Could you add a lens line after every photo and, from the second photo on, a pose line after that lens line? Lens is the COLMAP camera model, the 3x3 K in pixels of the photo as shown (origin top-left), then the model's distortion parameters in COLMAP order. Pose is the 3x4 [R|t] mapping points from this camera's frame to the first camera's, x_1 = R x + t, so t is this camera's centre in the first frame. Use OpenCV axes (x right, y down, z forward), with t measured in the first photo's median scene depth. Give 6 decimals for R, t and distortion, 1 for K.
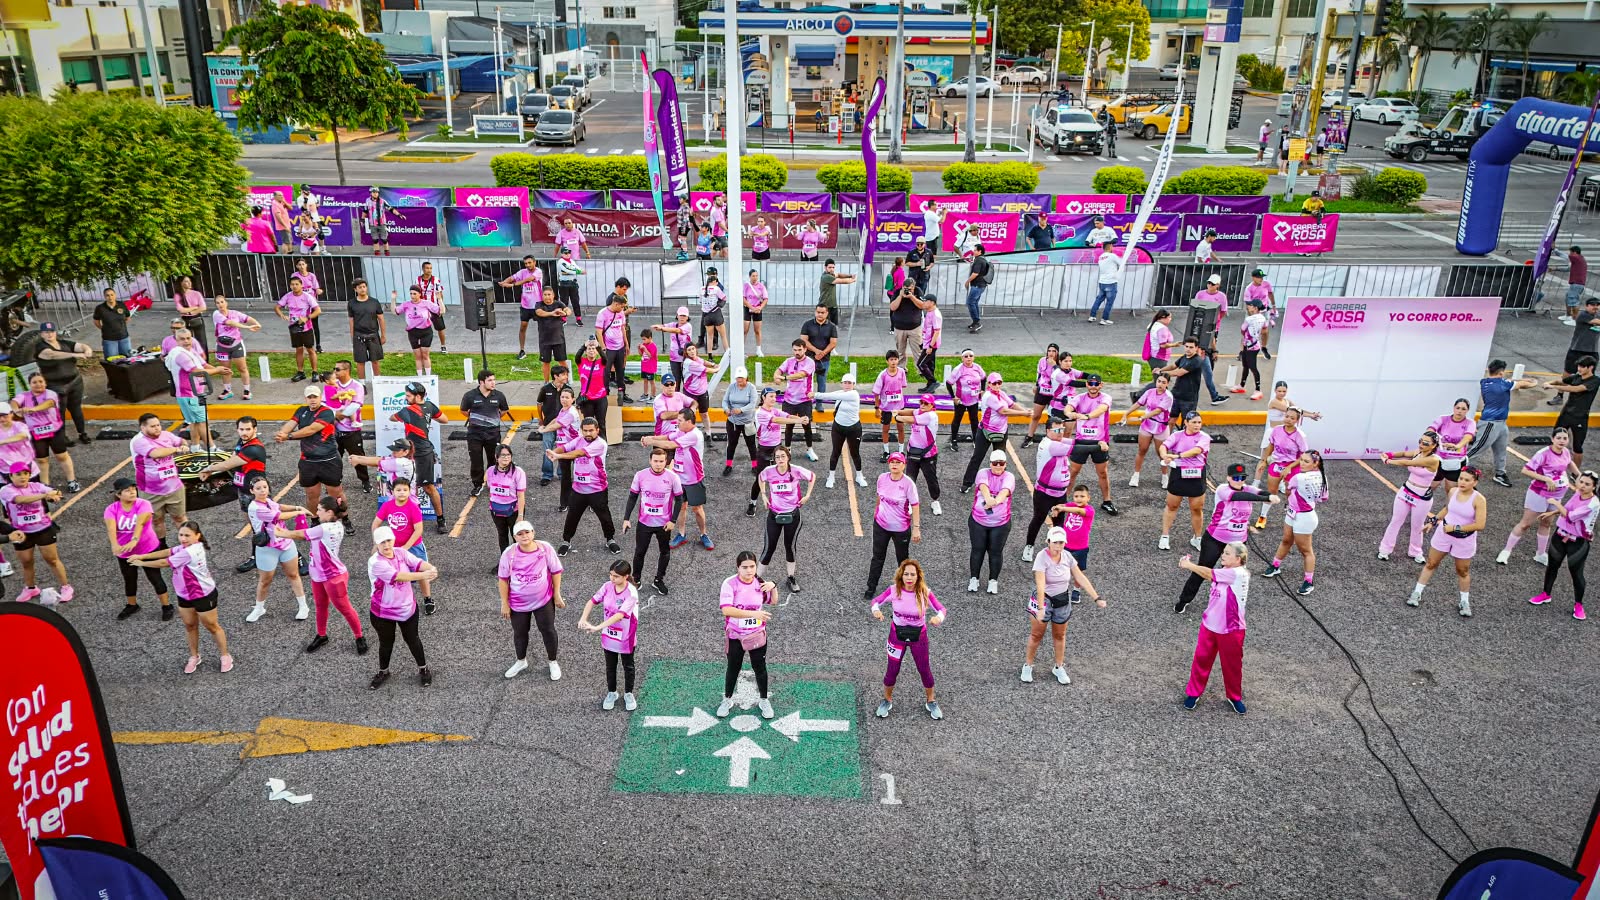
lens RADIAL K [[1178.4, 0, 807.2], [0, 1178.4, 450.6], [0, 0, 1]] dist [0.075089, -0.085641]
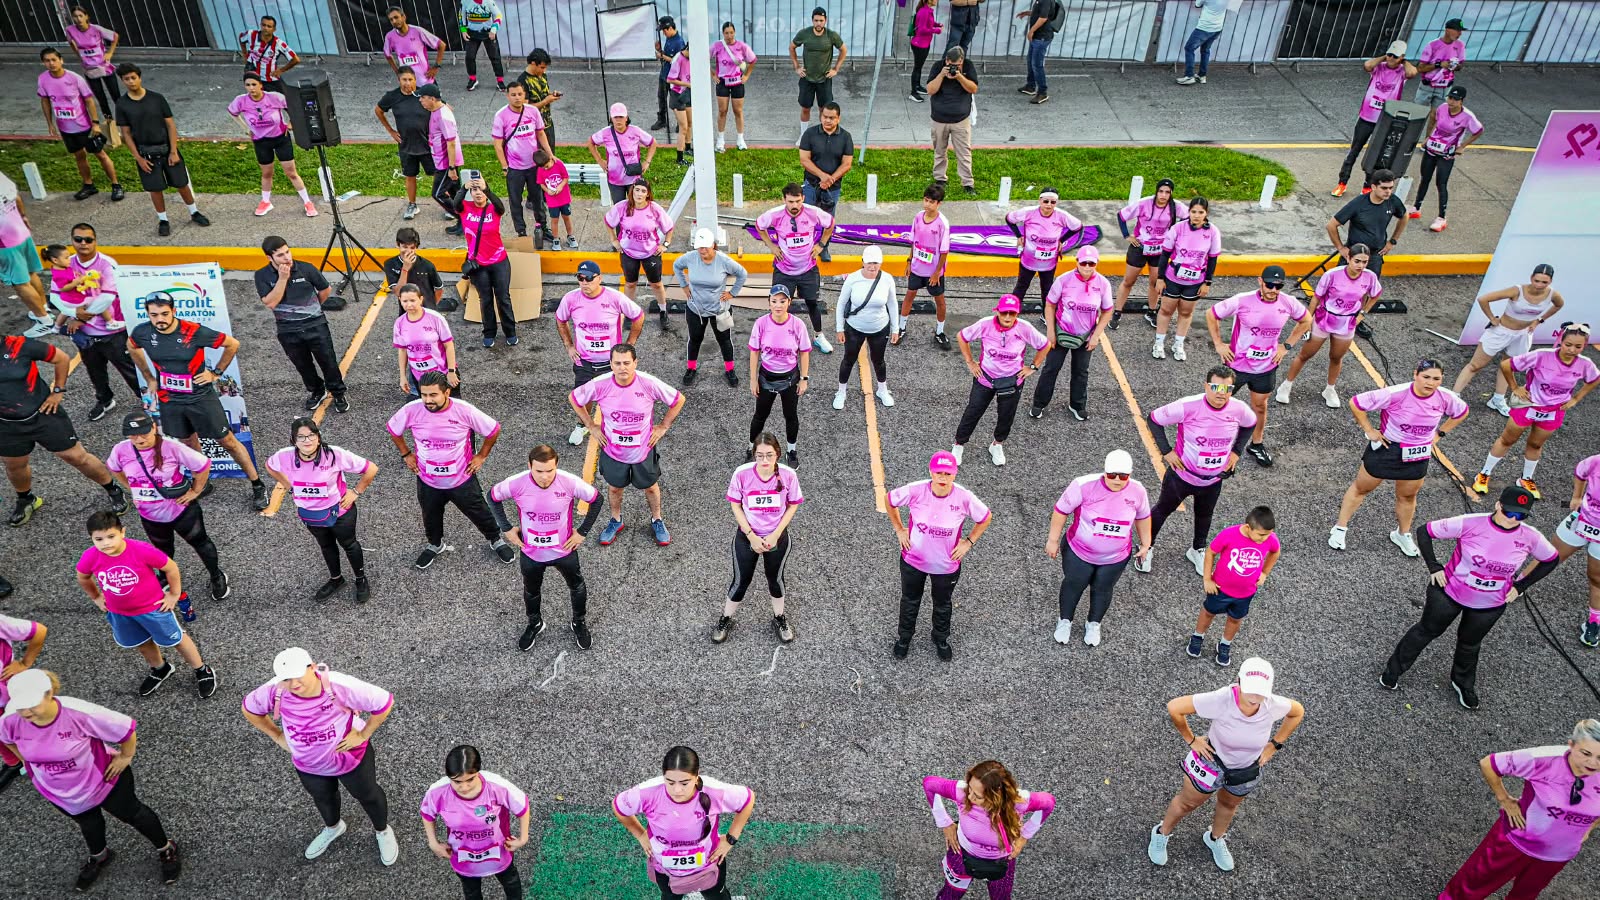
lens RADIAL K [[1179.6, 0, 800.0], [0, 1179.6, 450.0], [0, 0, 1]] dist [0.045238, -0.027825]
pose [[0.999967, 0.007579, -0.003071, -0.000976], [-0.006511, 0.965121, 0.261722, -0.120025], [0.004948, -0.261693, 0.965139, 0.326487]]
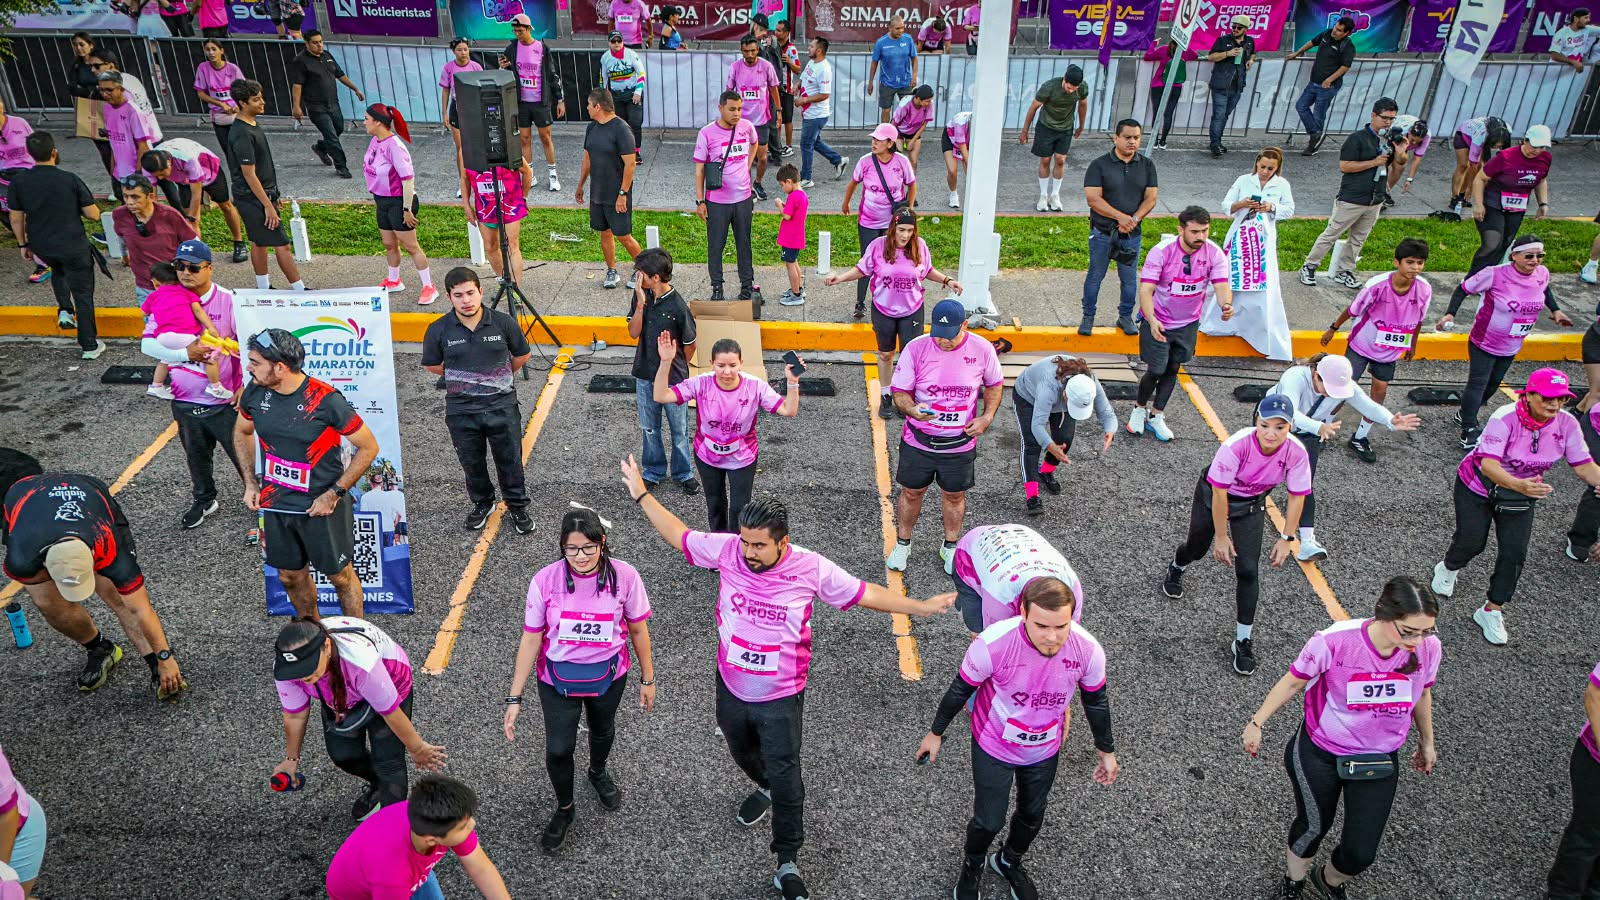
lens RADIAL K [[1179.6, 0, 800.0], [0, 1179.6, 450.0], [0, 0, 1]] dist [0.045238, -0.027825]
pose [[0.999369, 0.018597, -0.030267, -0.135469], [-0.014215, 0.990184, 0.139045, -0.059701], [0.032556, -0.138527, 0.989823, 0.517900]]
